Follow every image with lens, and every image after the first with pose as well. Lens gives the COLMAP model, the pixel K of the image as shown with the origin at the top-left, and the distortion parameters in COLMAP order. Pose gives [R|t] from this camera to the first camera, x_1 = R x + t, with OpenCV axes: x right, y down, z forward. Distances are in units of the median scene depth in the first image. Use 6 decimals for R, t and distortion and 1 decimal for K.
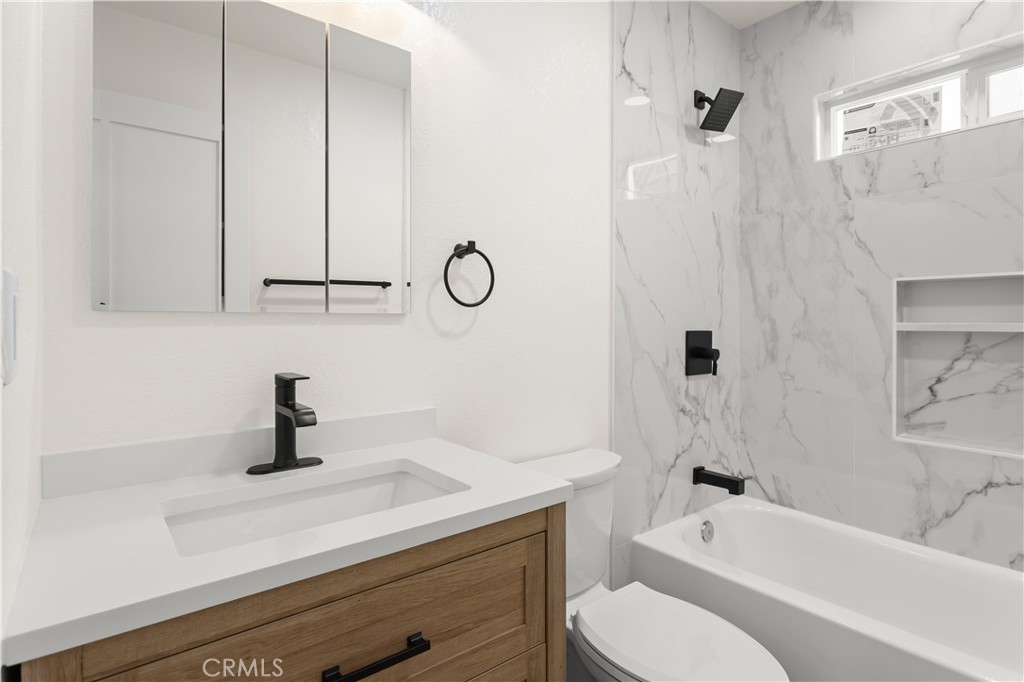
lens RADIAL K [[529.9, 0, 506.2], [0, 529.9, 319.5], [0, 0, 1]] dist [-0.010720, 0.001684]
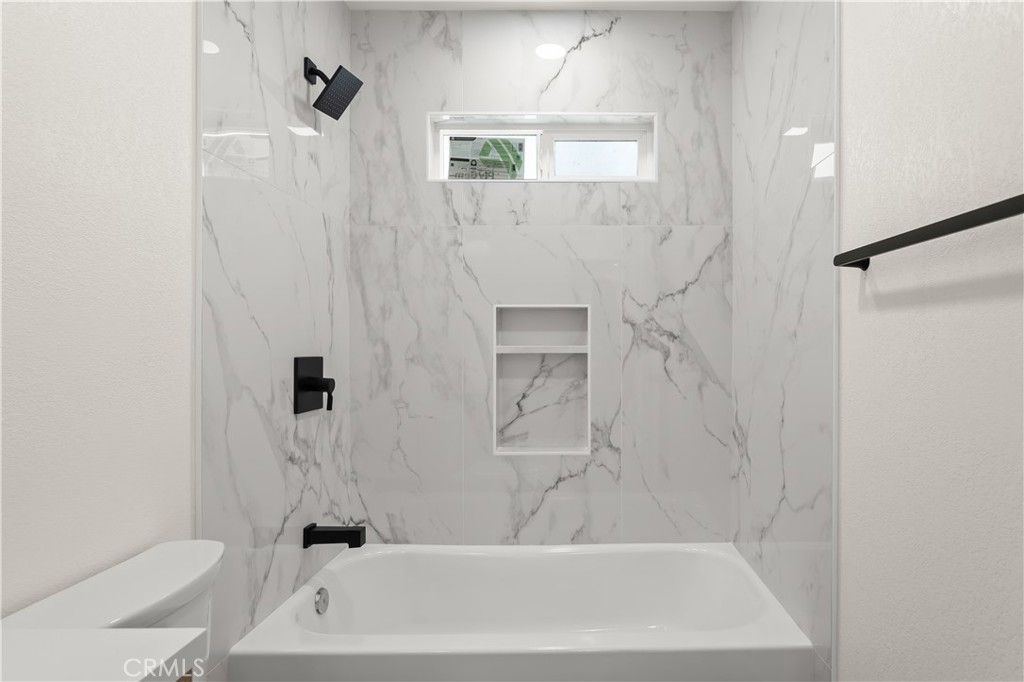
lens RADIAL K [[529.9, 0, 513.0], [0, 529.9, 344.0], [0, 0, 1]] dist [-0.010720, 0.001684]
pose [[0.618183, -0.002010, 0.786031, -0.082371], [-0.000475, 0.999996, 0.002932, -0.000896], [-0.786034, -0.002186, 0.618180, 0.270681]]
